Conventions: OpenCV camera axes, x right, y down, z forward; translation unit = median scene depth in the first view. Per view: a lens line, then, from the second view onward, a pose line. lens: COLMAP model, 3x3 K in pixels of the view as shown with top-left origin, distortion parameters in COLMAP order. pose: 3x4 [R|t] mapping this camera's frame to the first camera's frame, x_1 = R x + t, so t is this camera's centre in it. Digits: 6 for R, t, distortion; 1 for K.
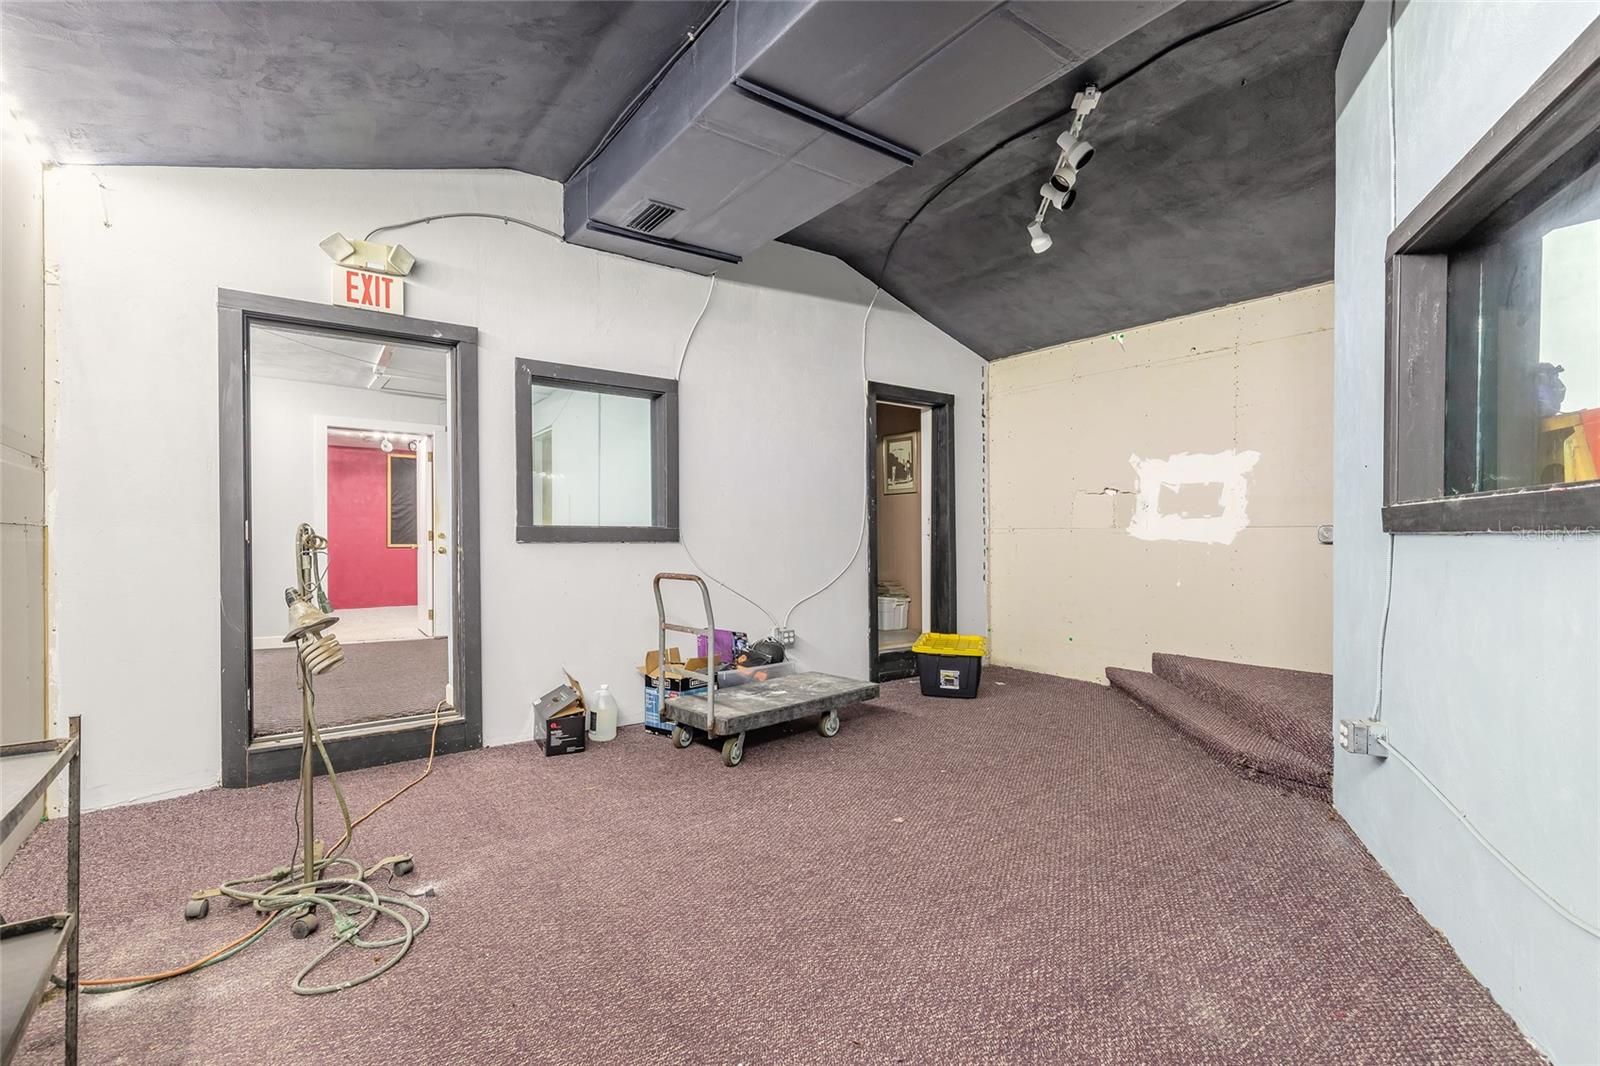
lens RADIAL K [[728.8, 0, 797.1], [0, 728.8, 537.6], [0, 0, 1]] dist [0.007735, -0.000342]
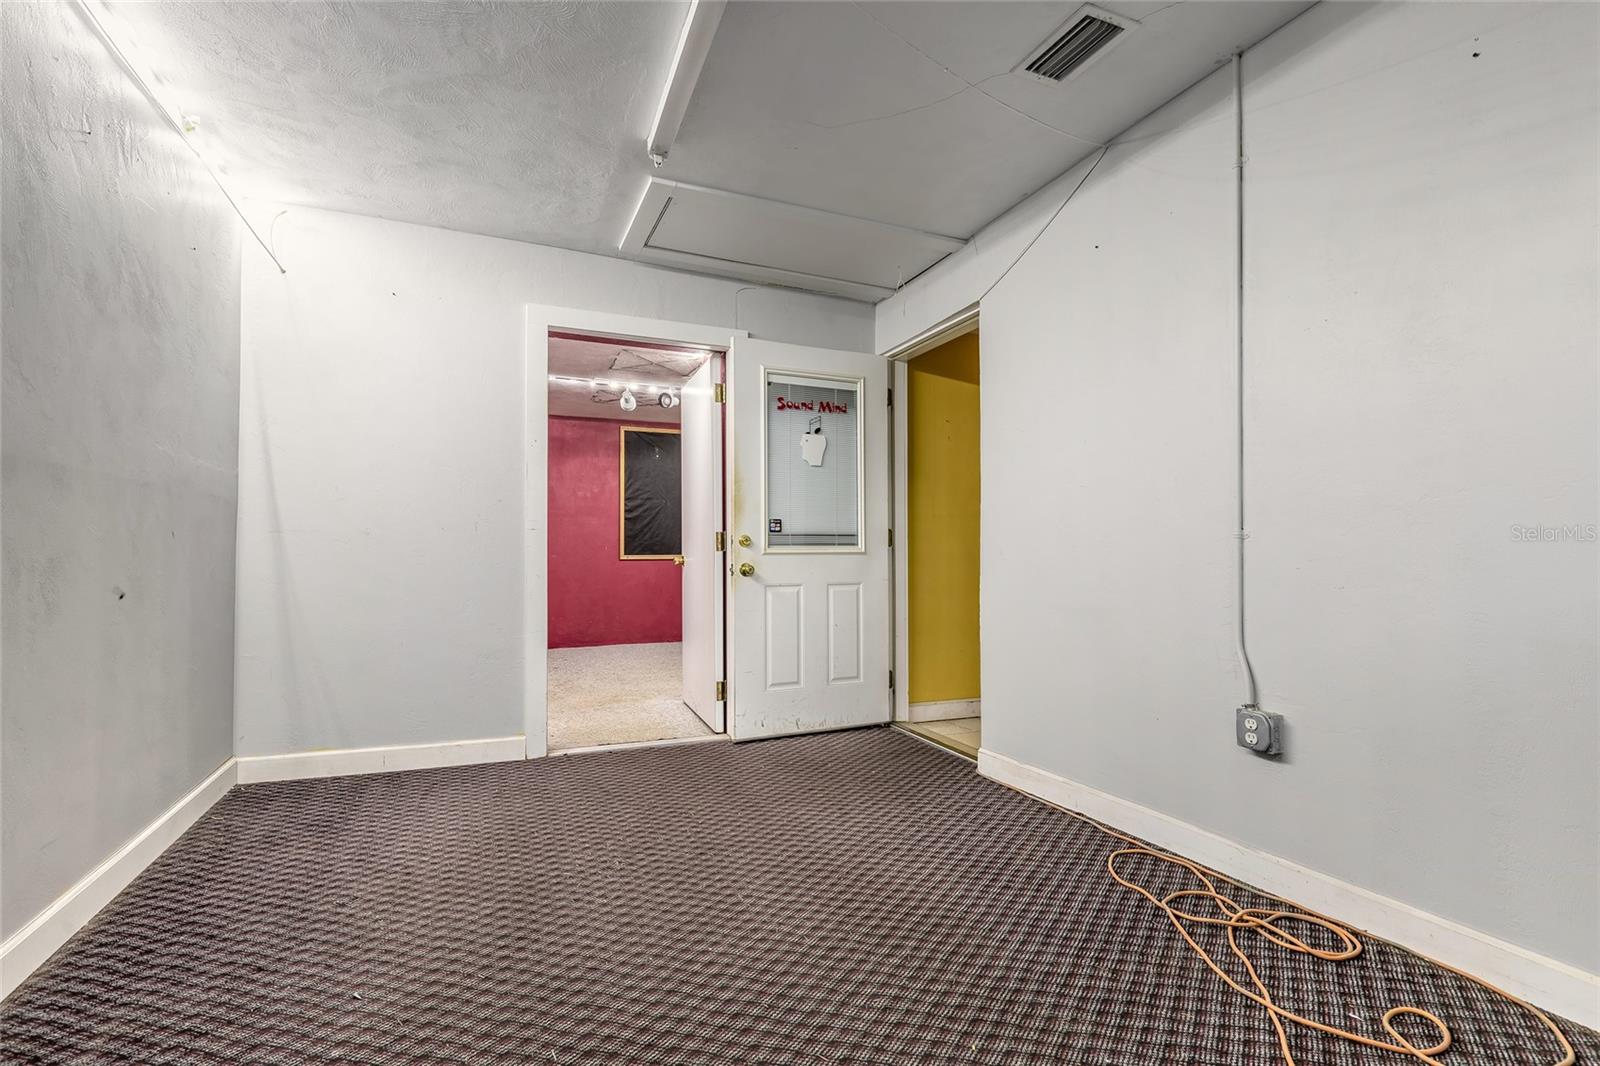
lens RADIAL K [[728.8, 0, 797.1], [0, 728.8, 537.6], [0, 0, 1]] dist [0.007735, -0.000342]
pose [[0.972942, -0.001995, -0.231040, -0.242321], [-0.000994, 0.999917, -0.012820, 0.000963], [0.231046, 0.012703, 0.972860, 0.372125]]
